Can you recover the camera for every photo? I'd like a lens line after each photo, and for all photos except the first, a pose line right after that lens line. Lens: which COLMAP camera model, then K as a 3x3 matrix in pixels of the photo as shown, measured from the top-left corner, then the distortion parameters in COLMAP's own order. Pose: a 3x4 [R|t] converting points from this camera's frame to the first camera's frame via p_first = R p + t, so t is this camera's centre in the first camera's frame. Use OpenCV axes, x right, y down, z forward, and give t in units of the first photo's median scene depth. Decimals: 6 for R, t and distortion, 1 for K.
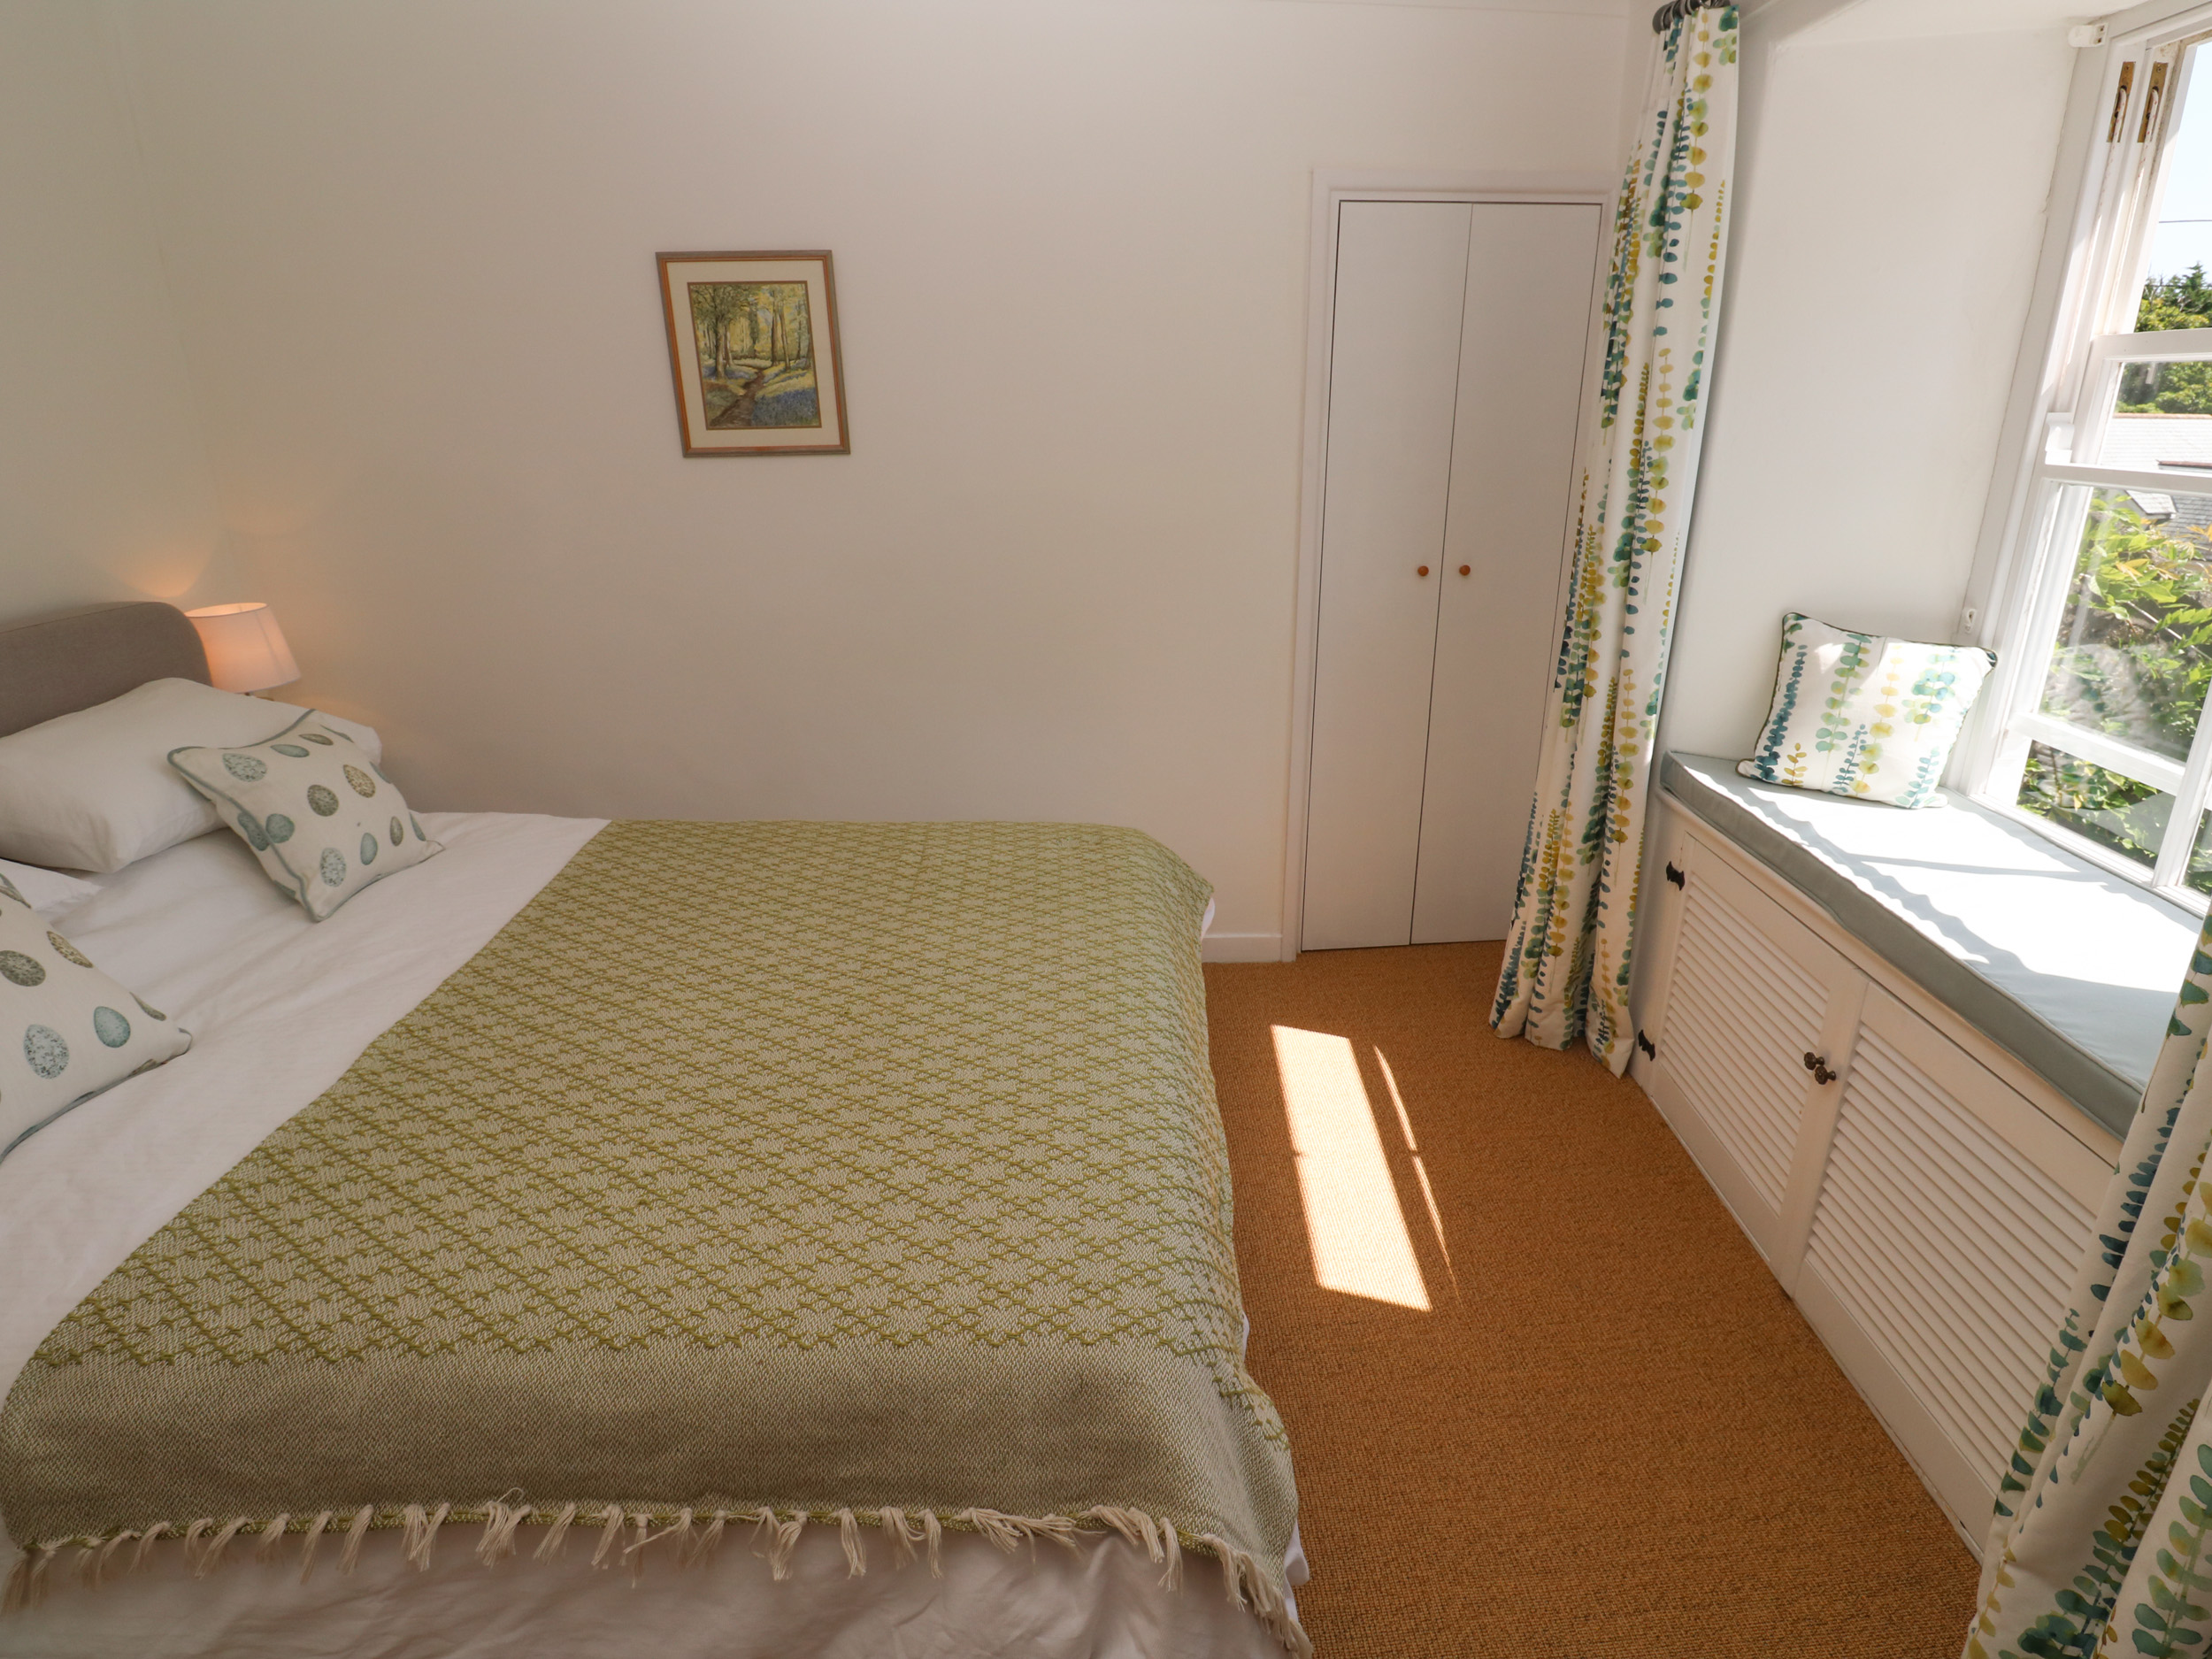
lens RADIAL K [[1144.6, 0, 1140.7], [0, 1144.6, 805.5], [0, 0, 1]] dist [-0.001886, -0.014139]
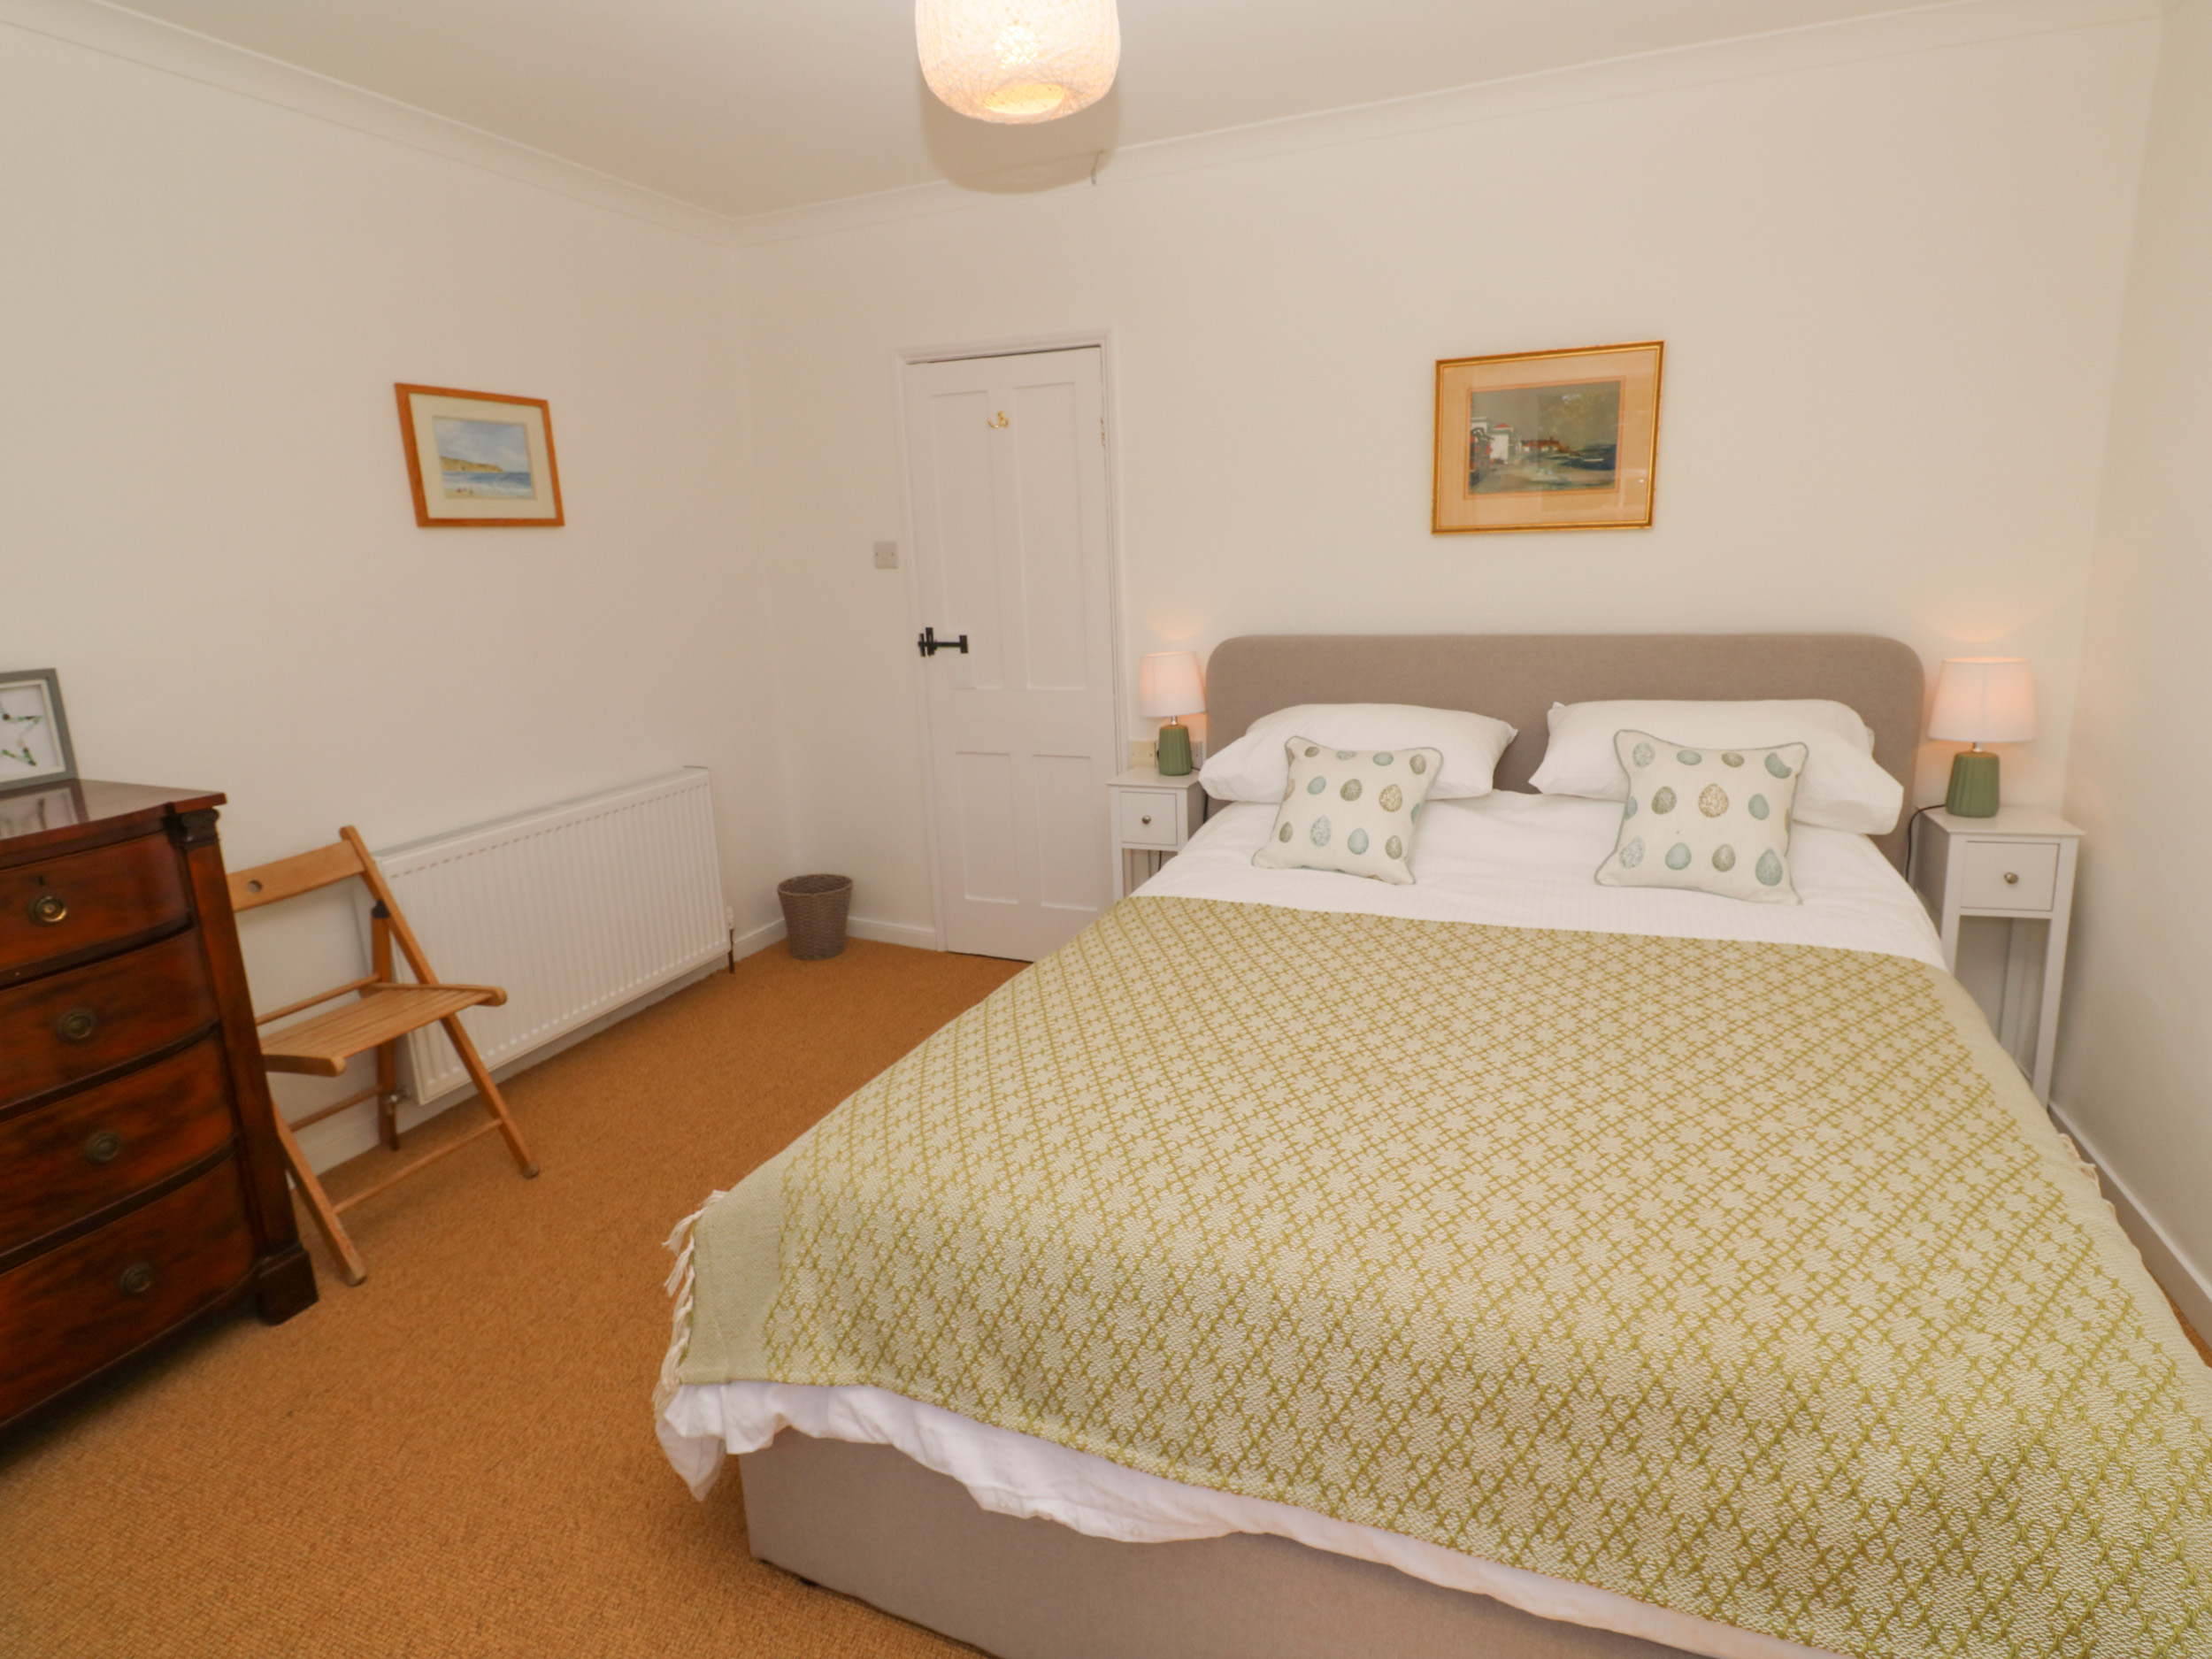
lens RADIAL K [[1144.6, 0, 1140.7], [0, 1144.6, 805.5], [0, 0, 1]] dist [-0.001886, -0.014139]
pose [[-0.409608, 0.209848, -0.887798, 0.487329], [-0.269674, 0.901838, 0.337587, -0.230581], [0.871492, 0.377694, -0.312809, 0.842123]]
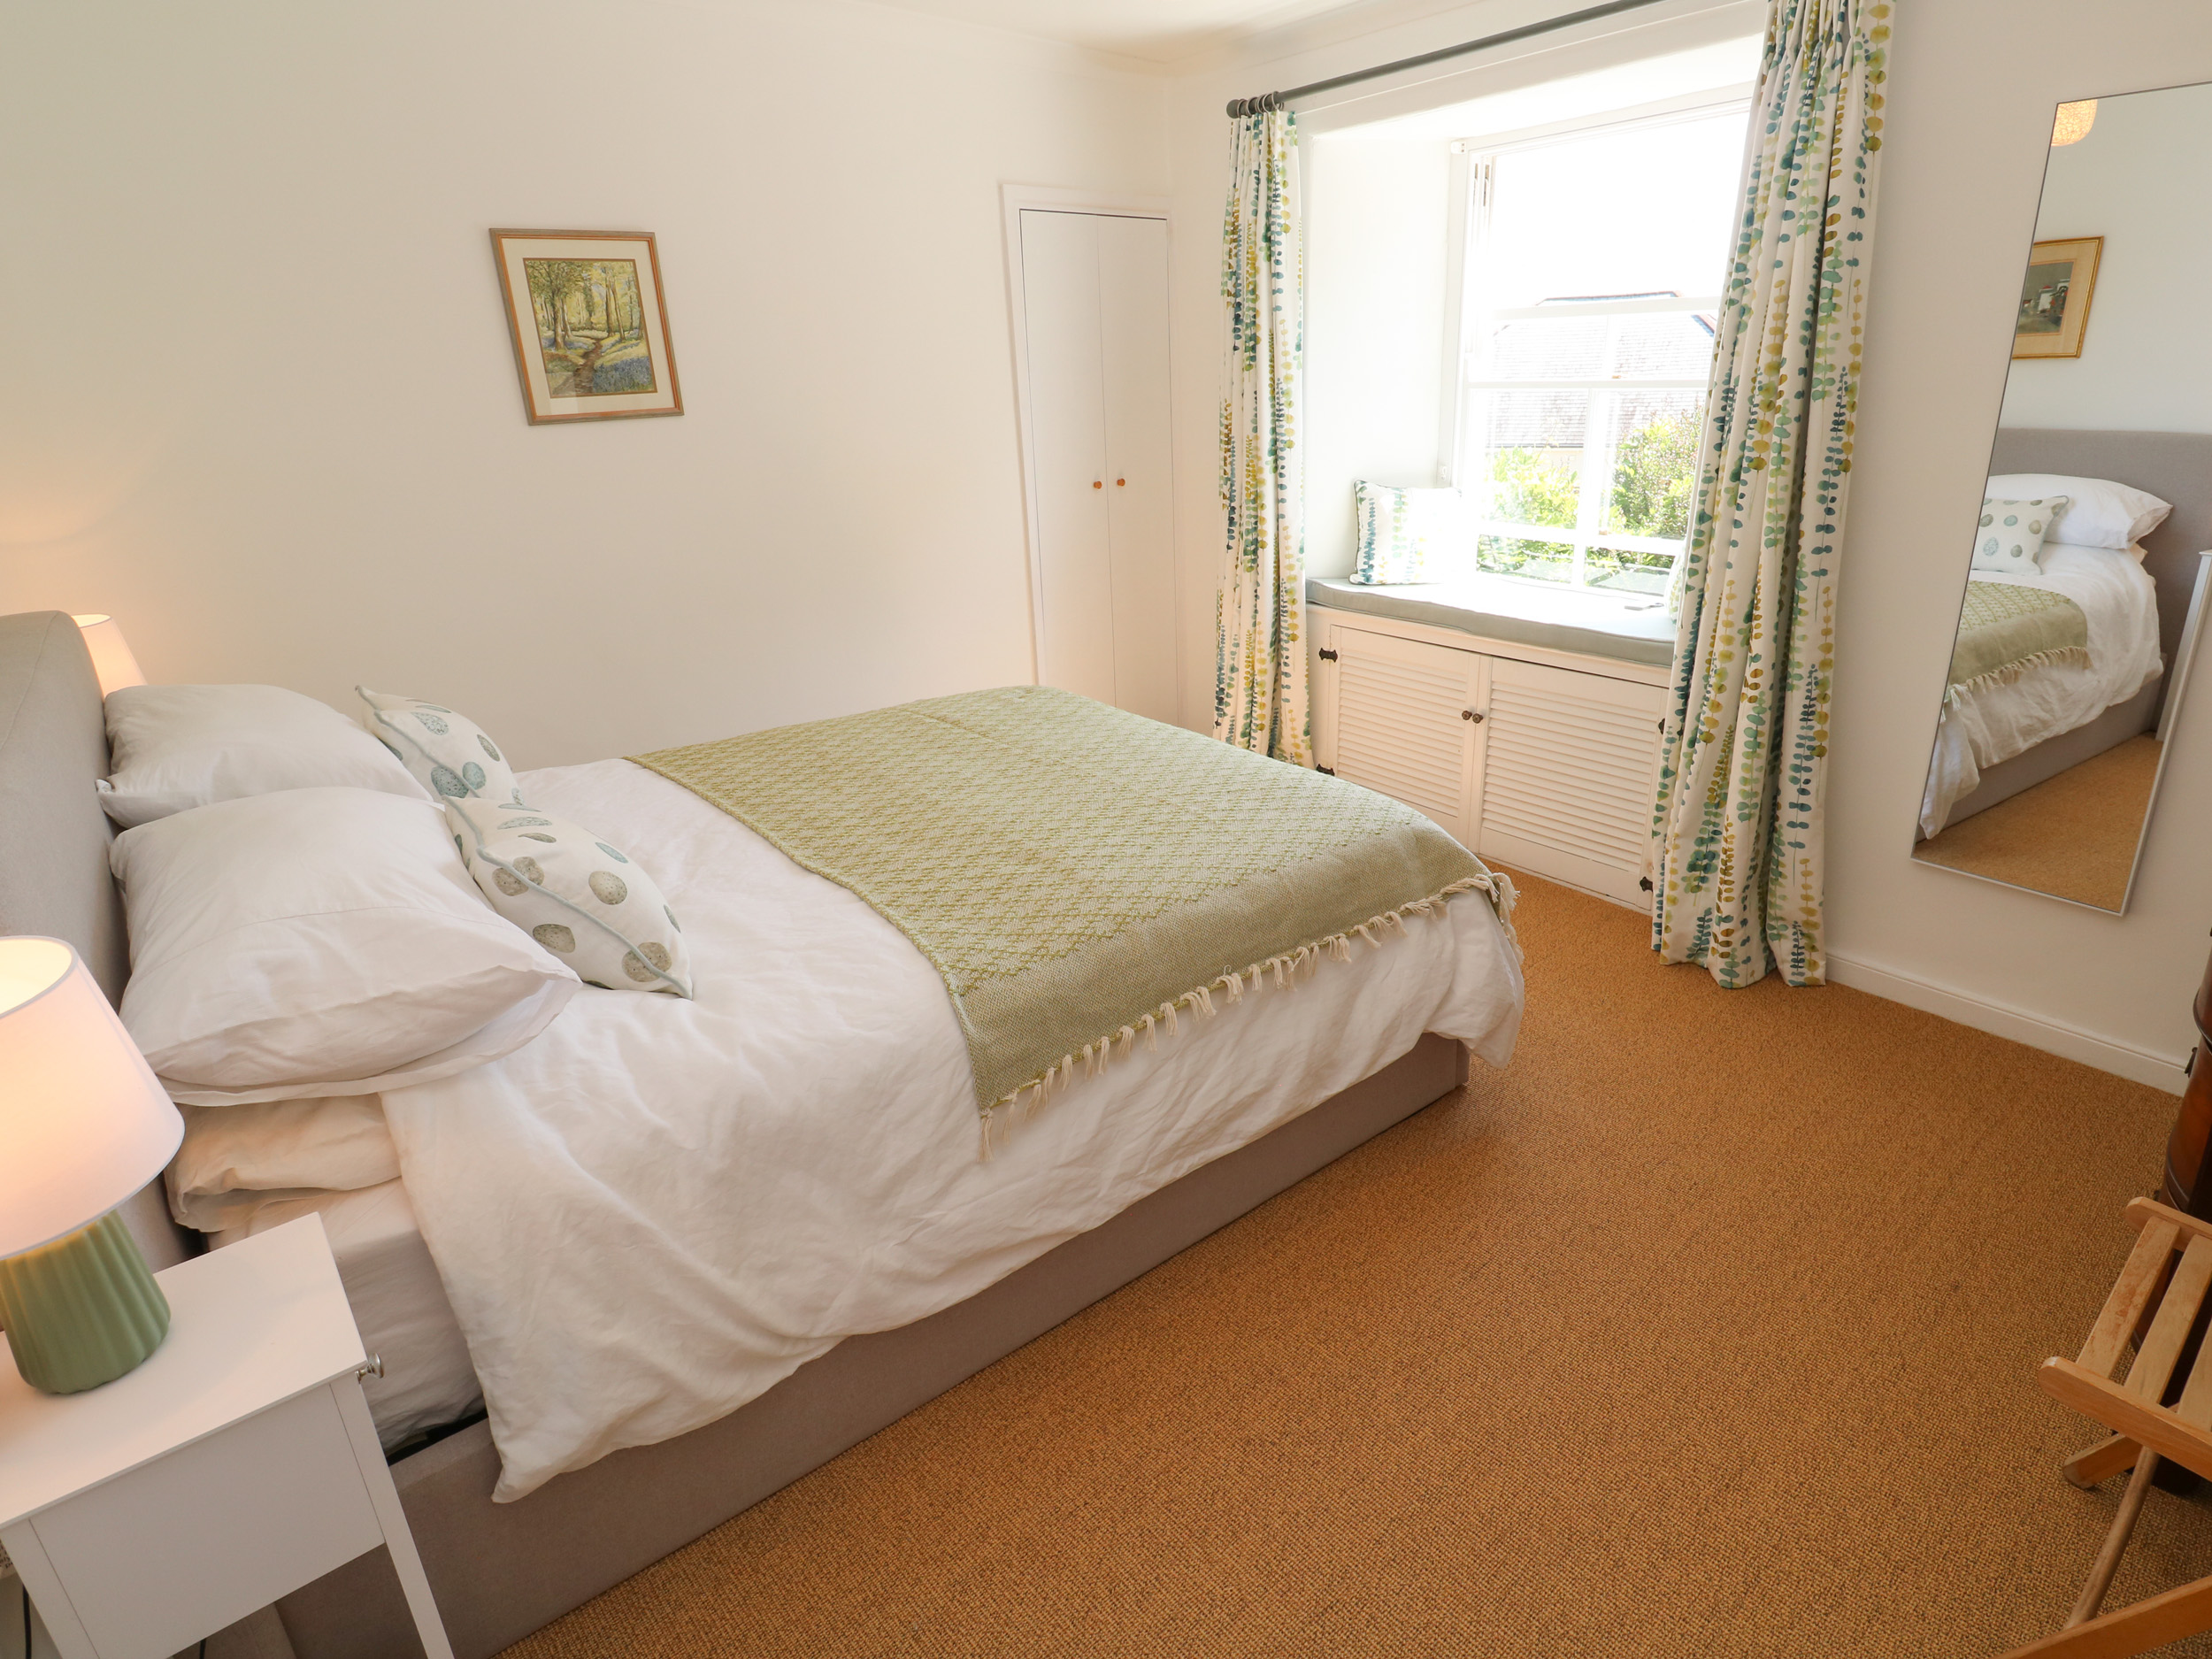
lens RADIAL K [[1210.1, 0, 1145.8], [0, 1210.1, 805.7], [0, 0, 1]] dist [-0.011555, -0.001001]
pose [[0.793305, -0.227091, 0.564887, -0.818867], [0.225993, 0.971380, 0.073129, 0.096568], [-0.565327, 0.069647, 0.821921, -0.239843]]
